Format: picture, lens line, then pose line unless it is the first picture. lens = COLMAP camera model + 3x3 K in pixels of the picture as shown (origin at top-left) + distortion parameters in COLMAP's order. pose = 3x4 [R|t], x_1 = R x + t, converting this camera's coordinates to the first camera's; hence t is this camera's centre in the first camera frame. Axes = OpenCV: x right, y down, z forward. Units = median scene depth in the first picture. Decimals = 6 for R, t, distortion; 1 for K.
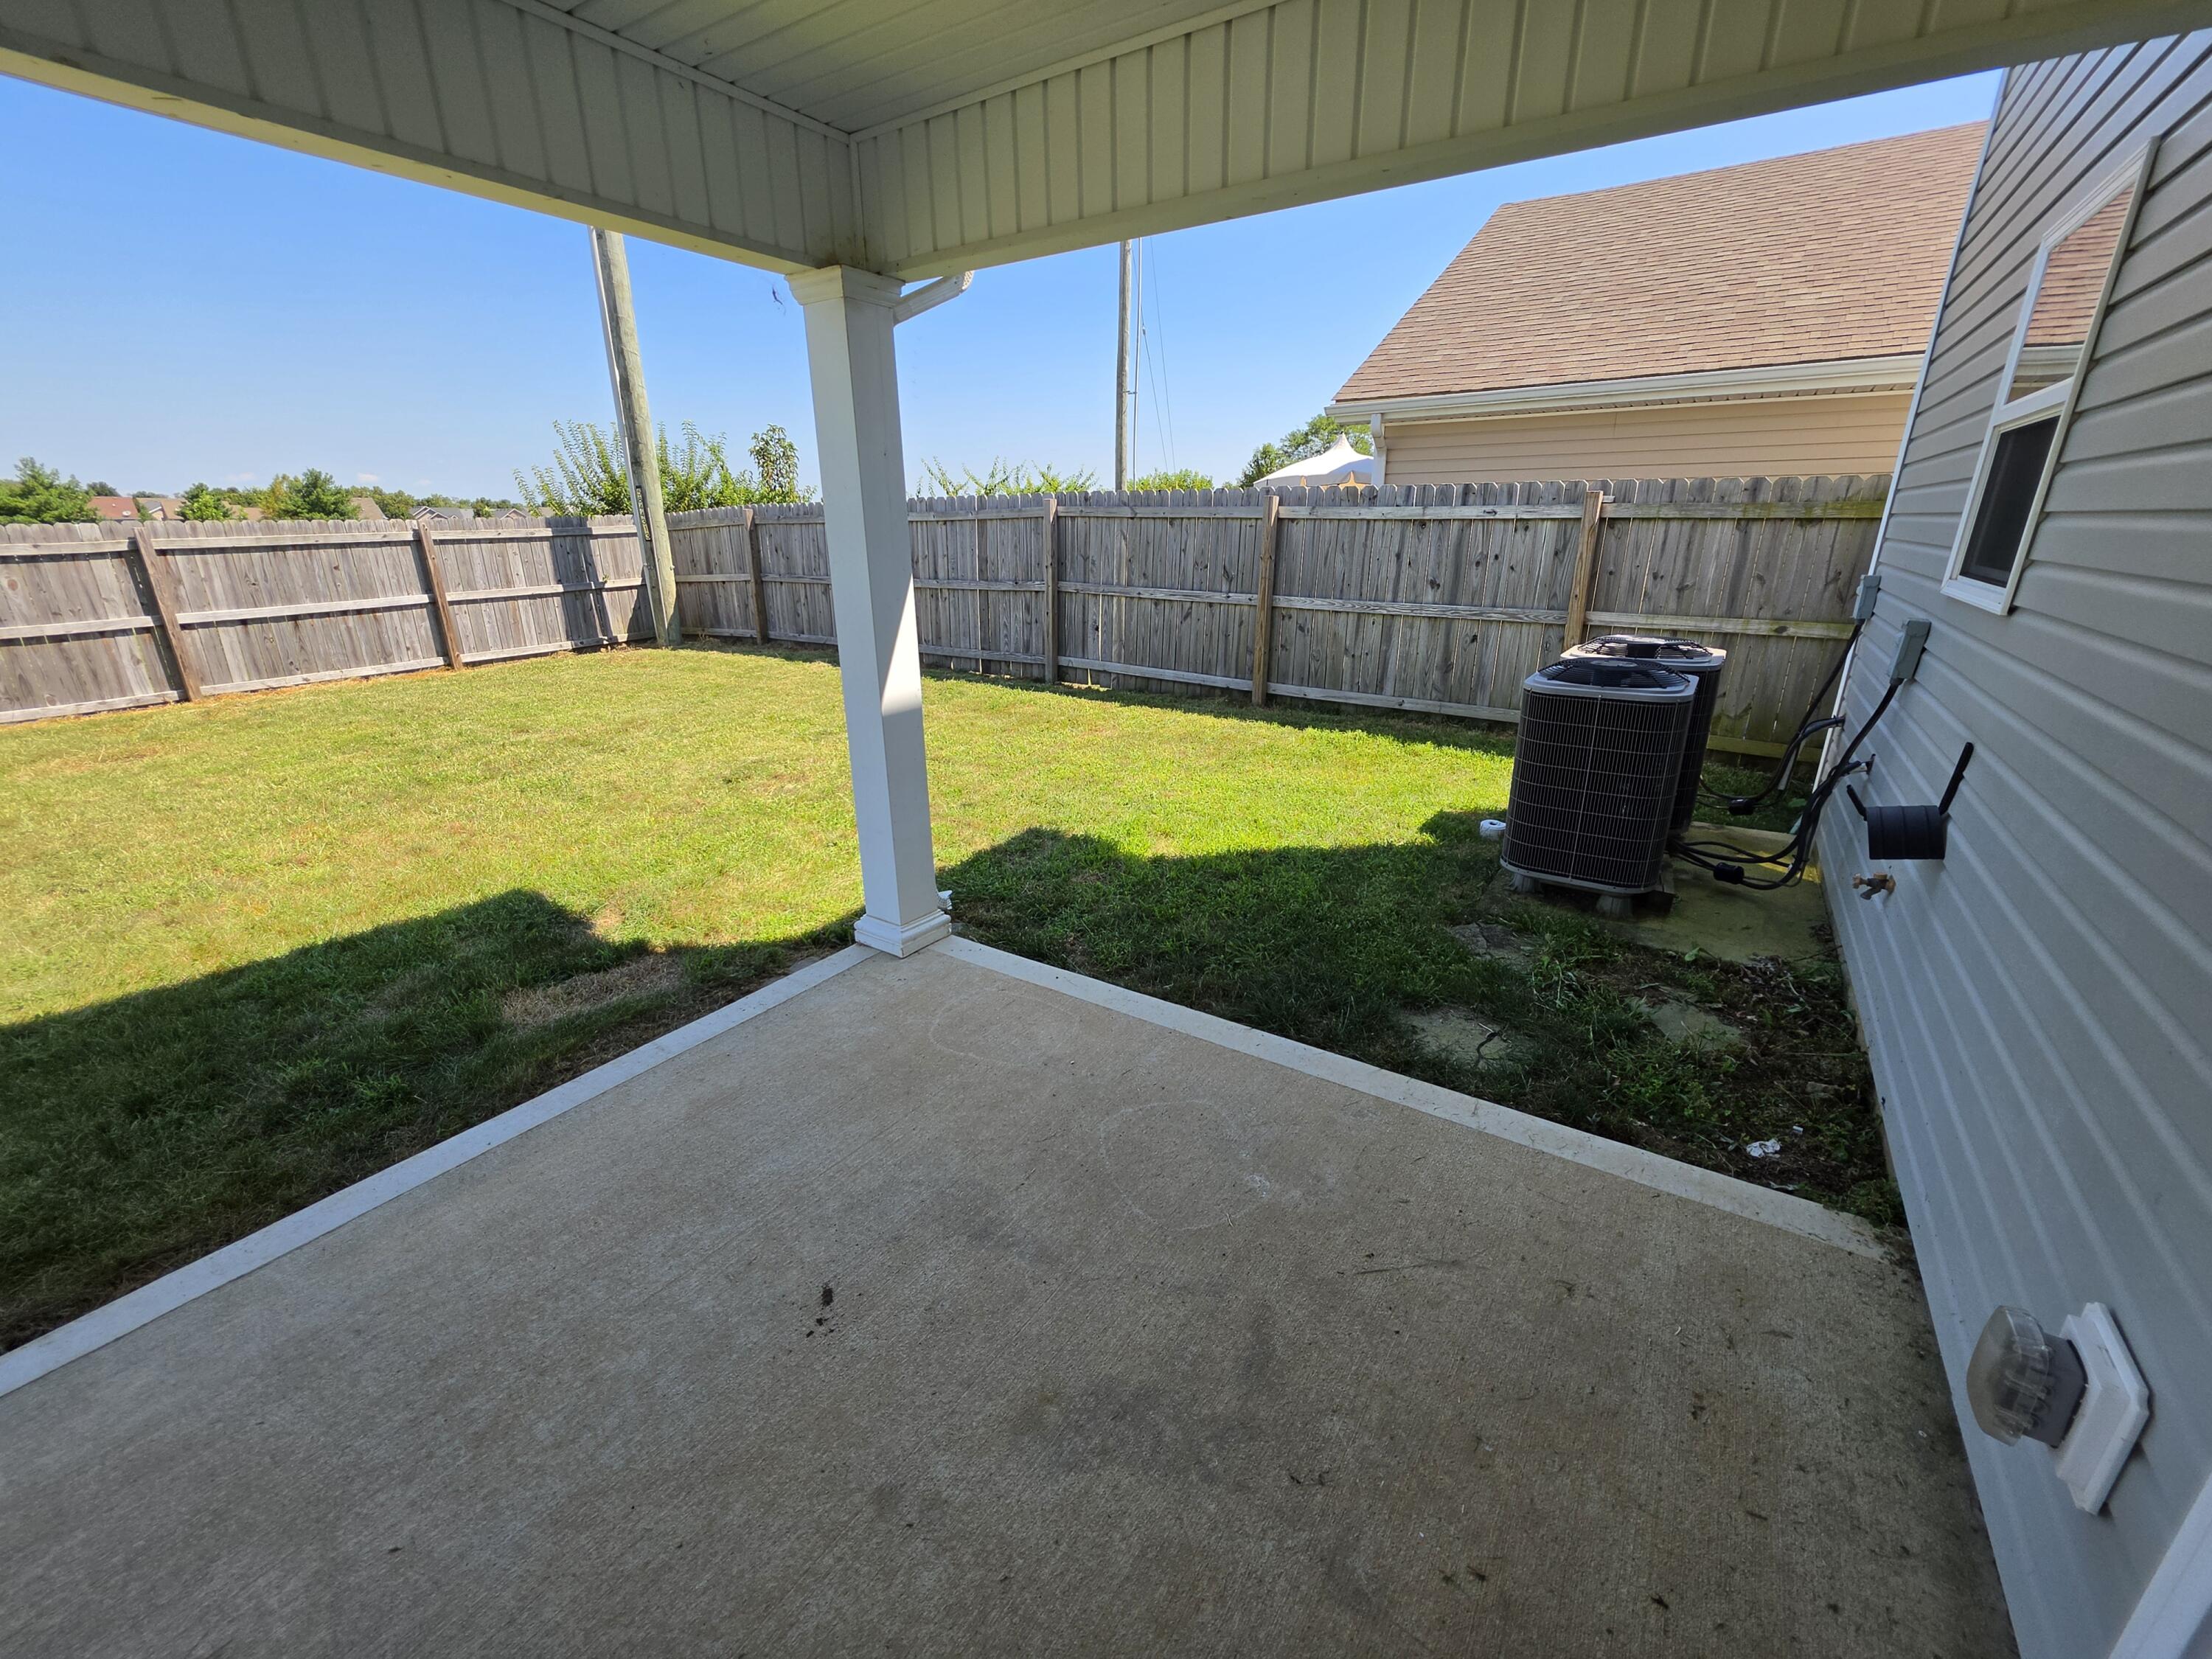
lens RADIAL K [[887.2, 0, 1092.9], [0, 887.2, 825.5], [0, 0, 1]] dist [-0.002283, 0.000197]
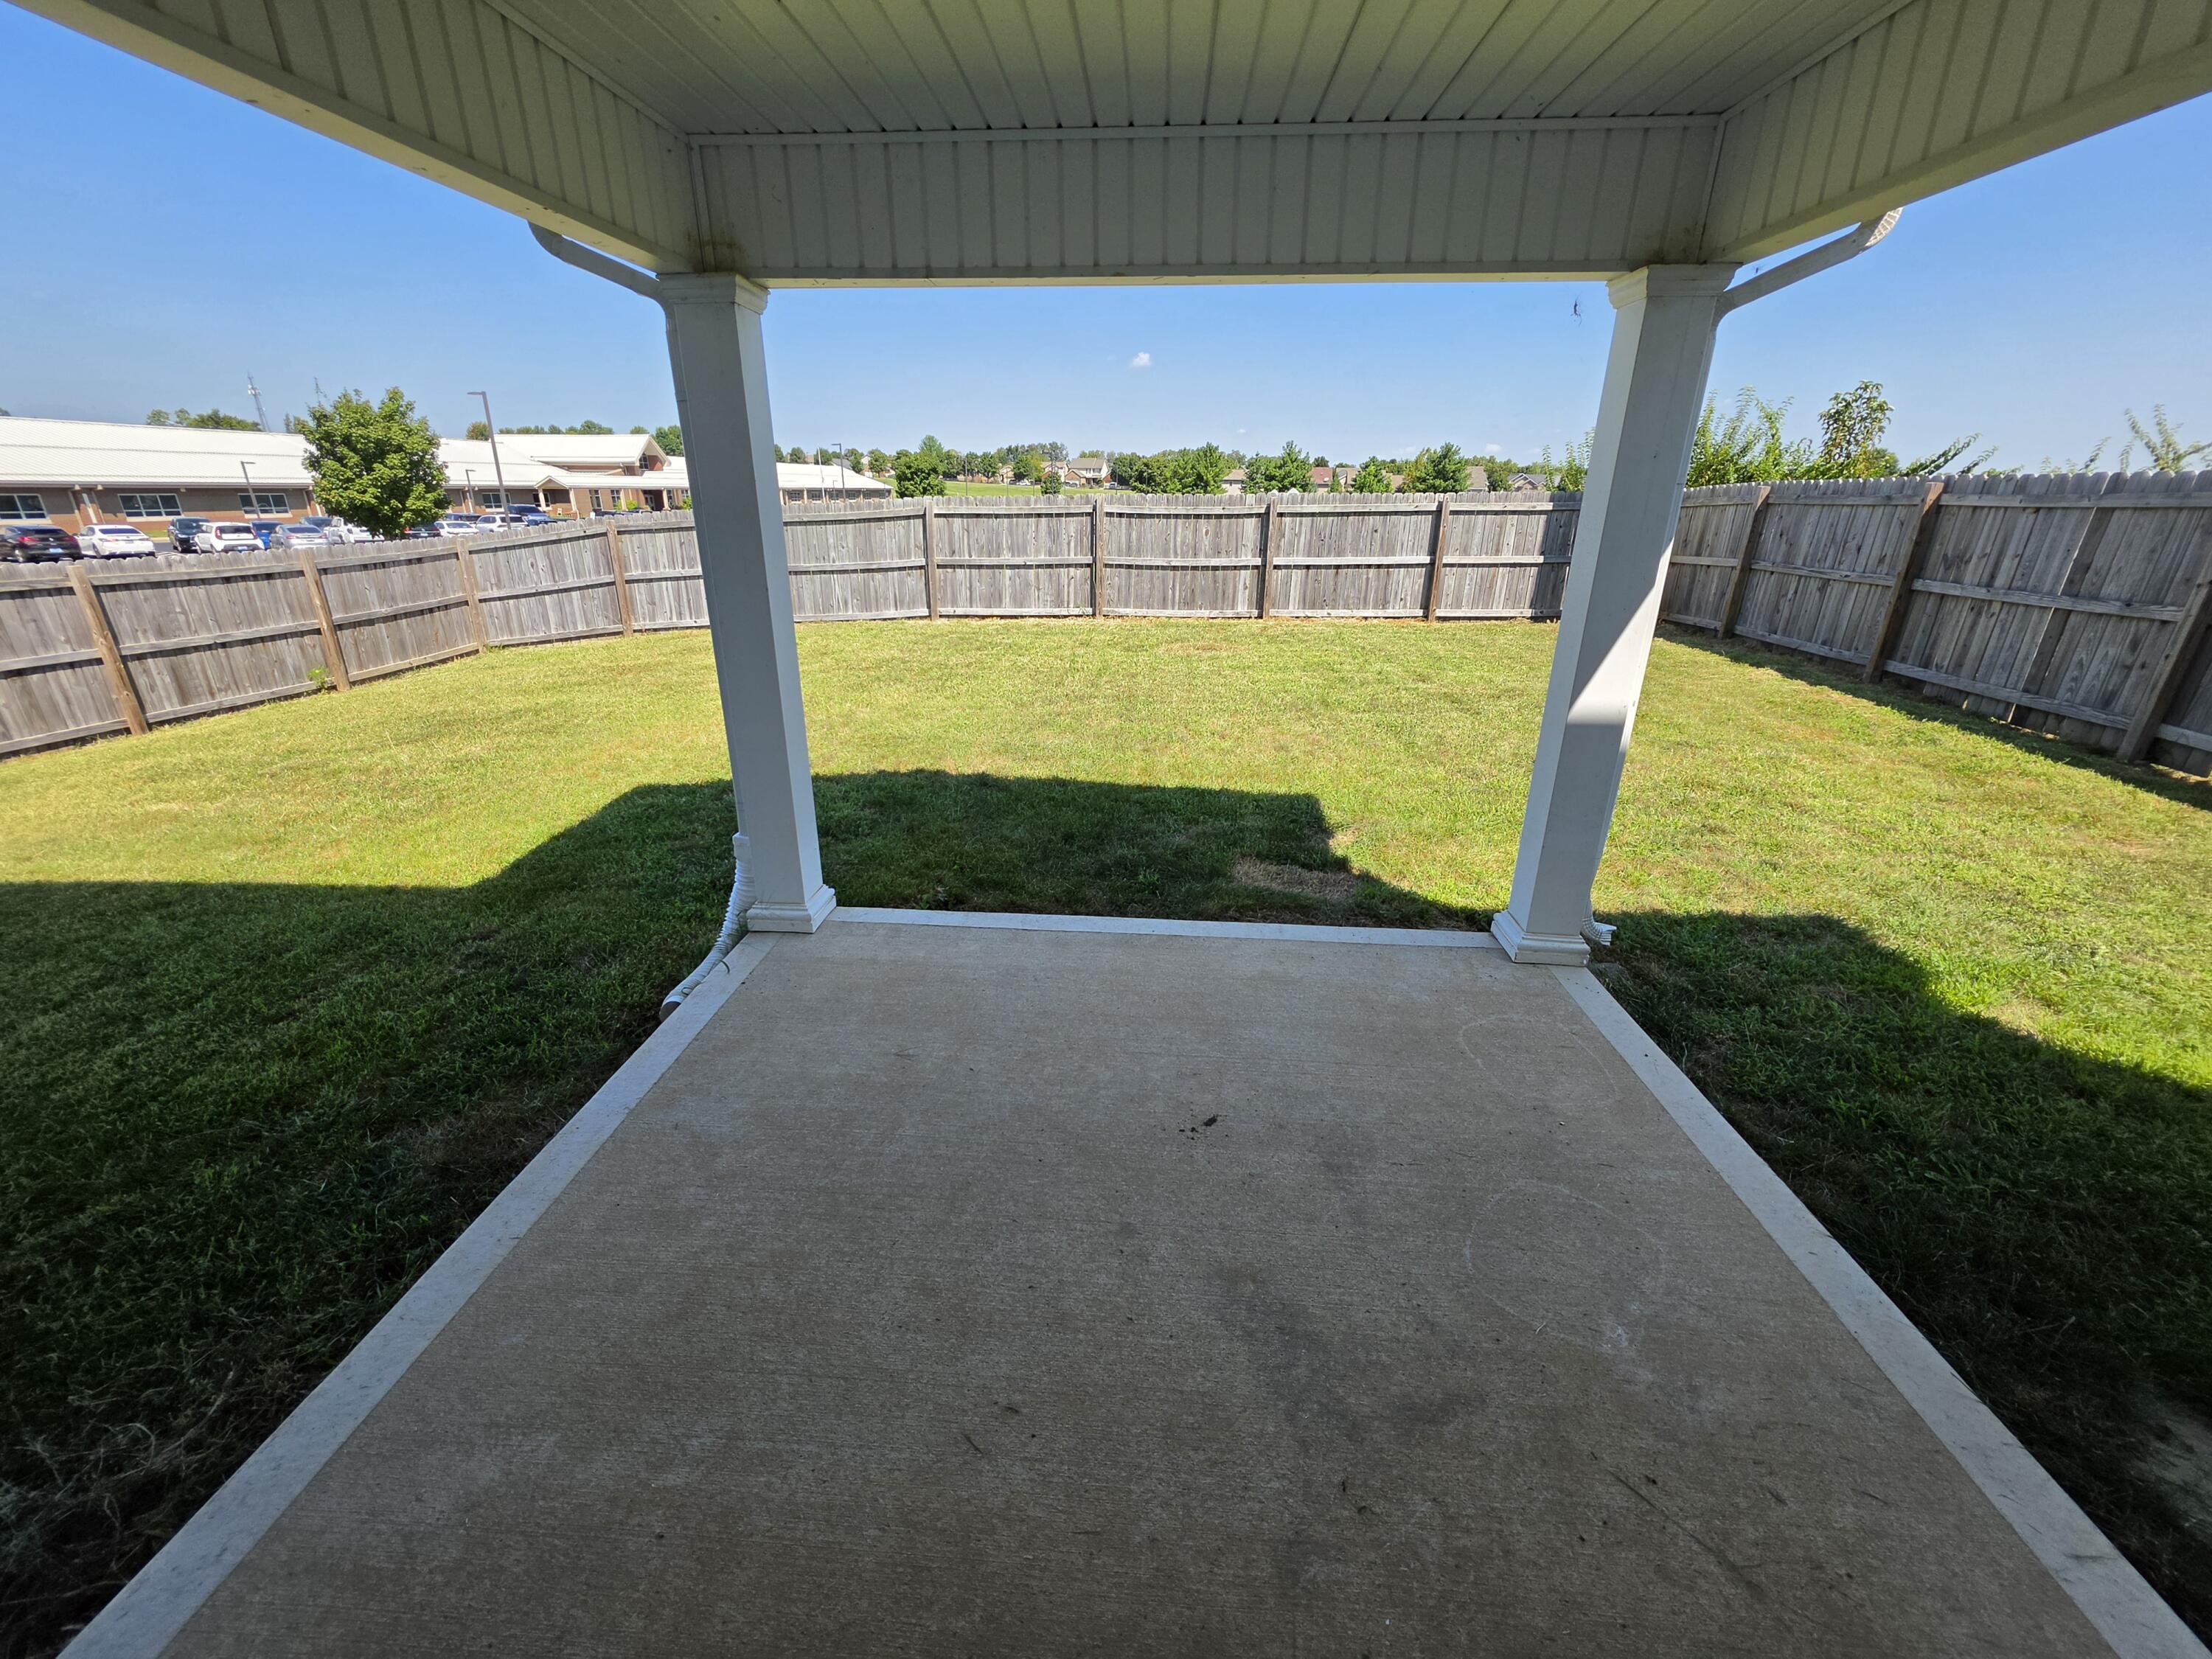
lens RADIAL K [[887.2, 0, 1094.3], [0, 887.2, 826.1], [0, 0, 1]] dist [-0.002283, 0.000197]
pose [[0.500921, 0.317009, -0.805347, 0.234852], [-0.289256, 0.938320, 0.189436, -0.036285], [0.815726, 0.138059, 0.561721, 0.023185]]
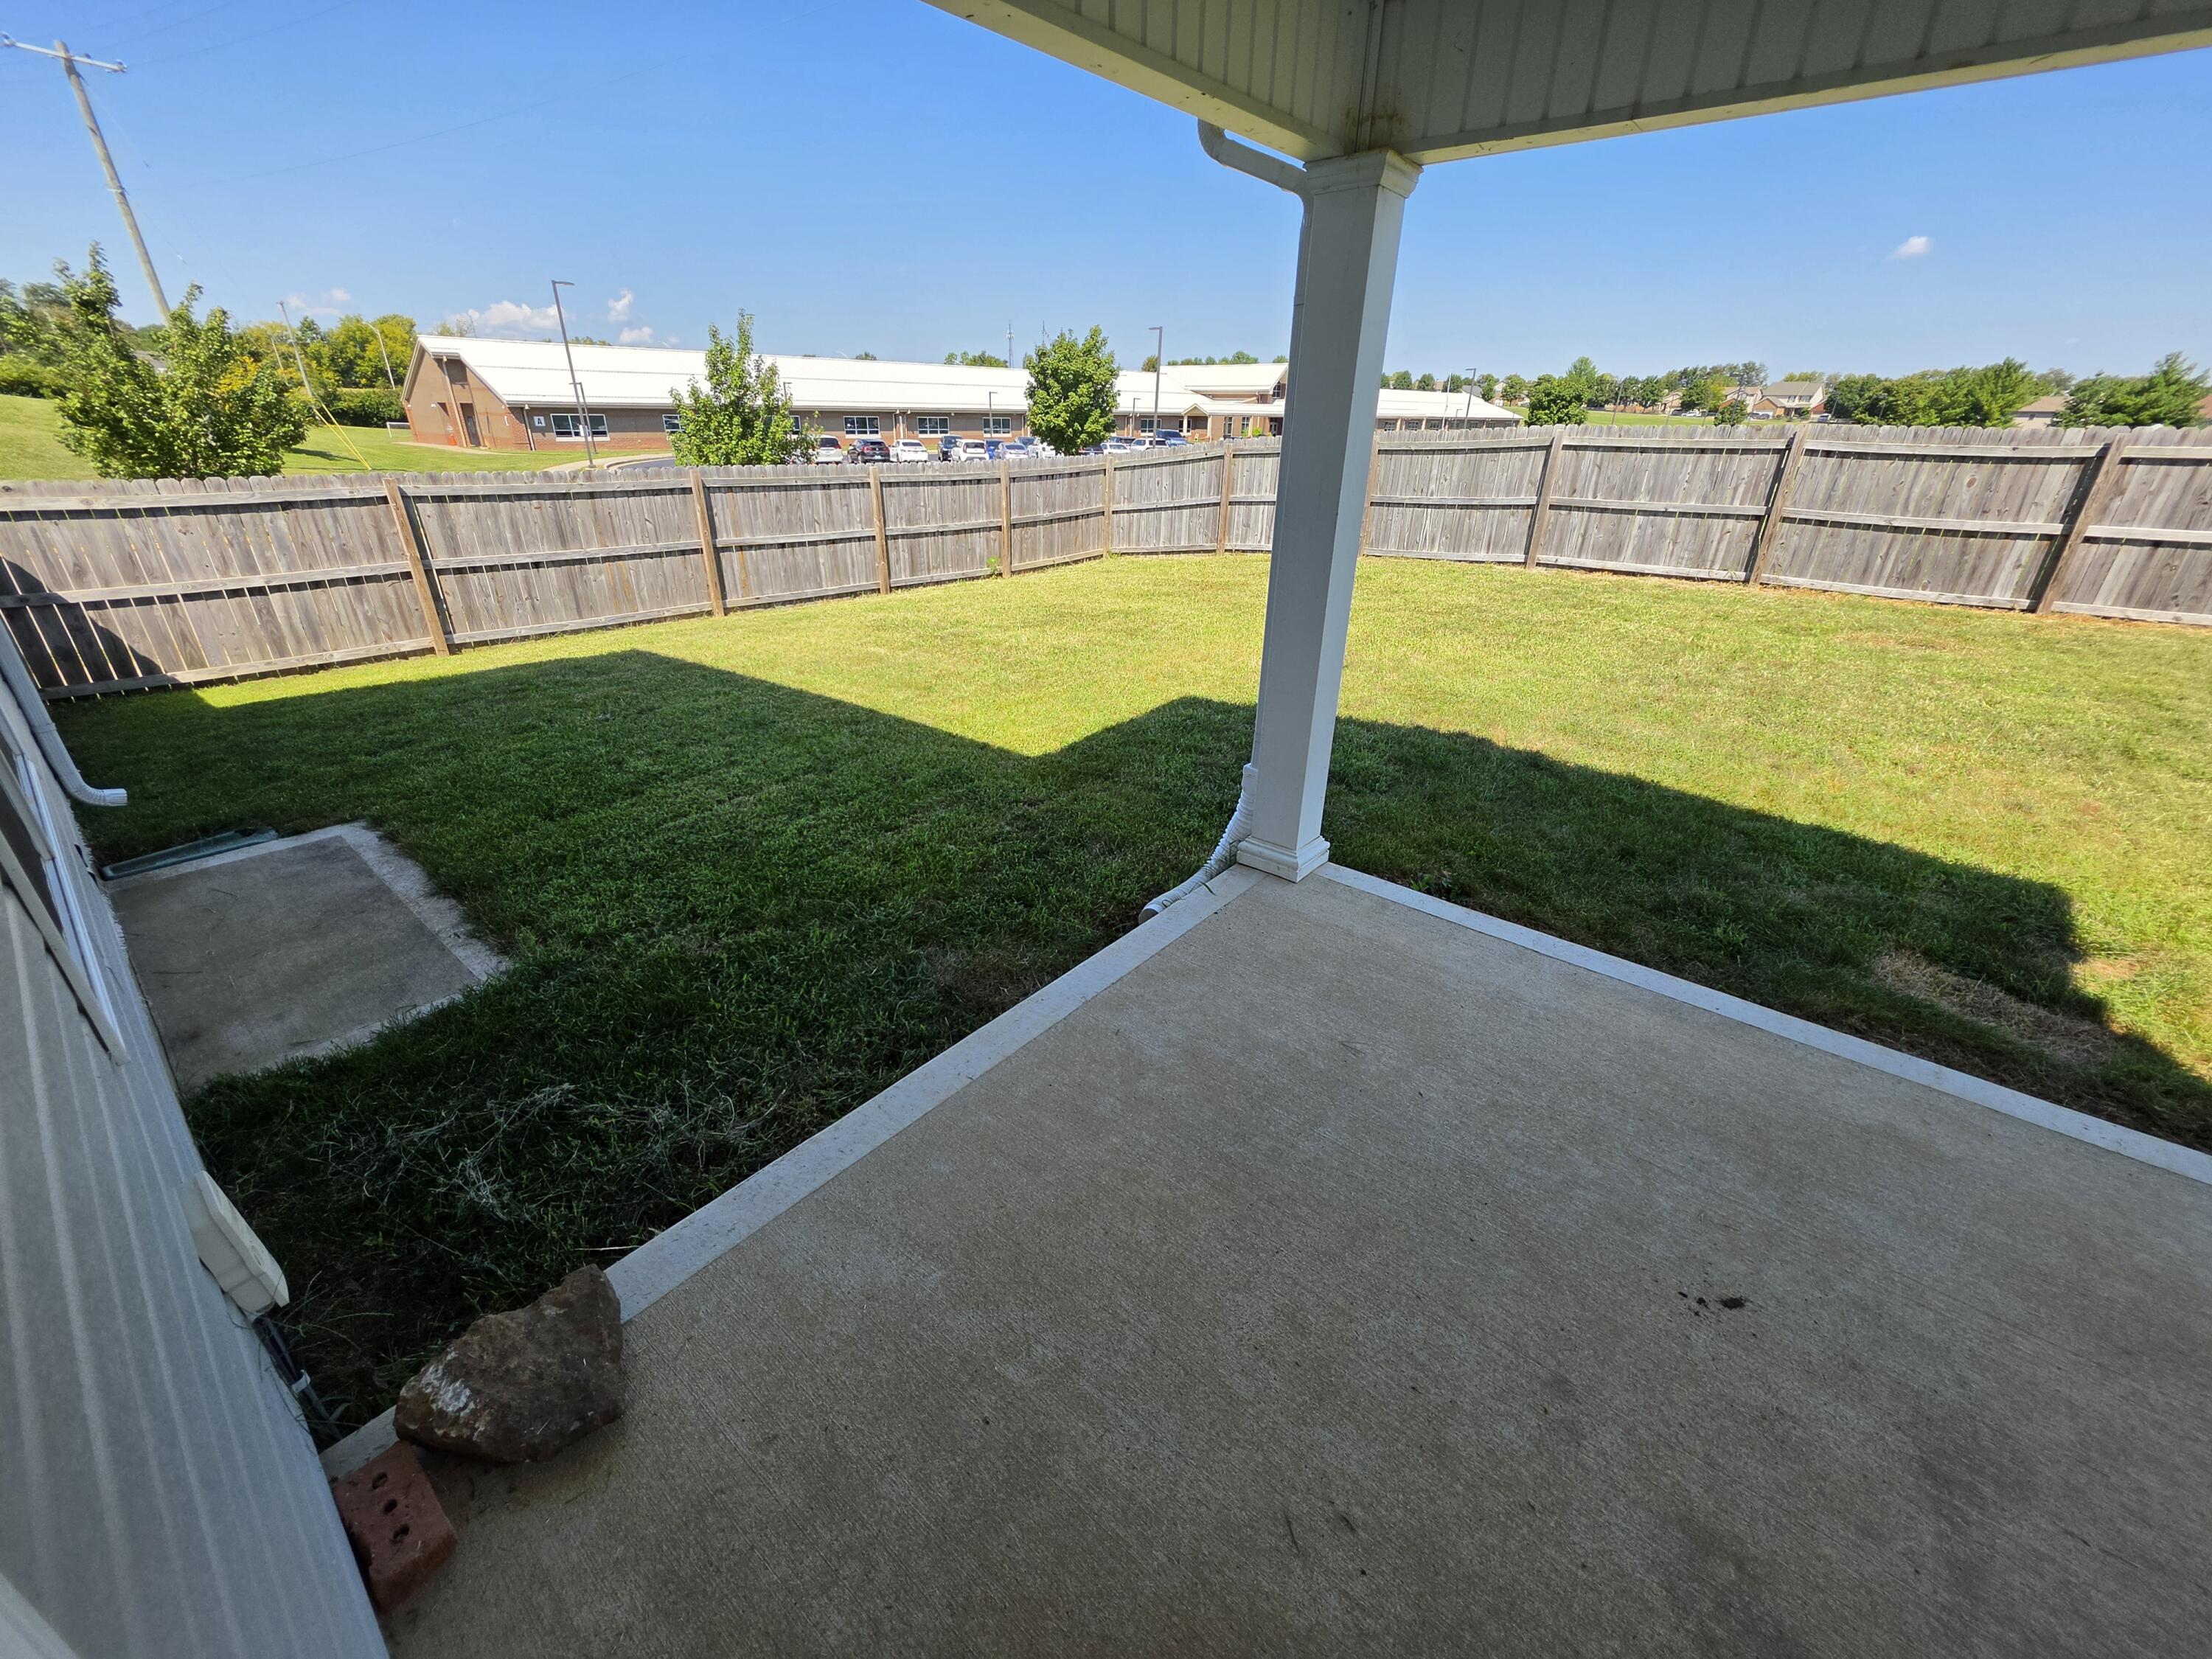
lens RADIAL K [[887.2, 0, 1095.7], [0, 887.2, 825.0], [0, 0, 1]] dist [-0.002283, 0.000197]
pose [[-0.097347, 0.425759, -0.899585, 0.175601], [-0.334528, 0.837290, 0.432477, -0.035165], [0.937344, 0.343037, 0.060920, 0.054164]]
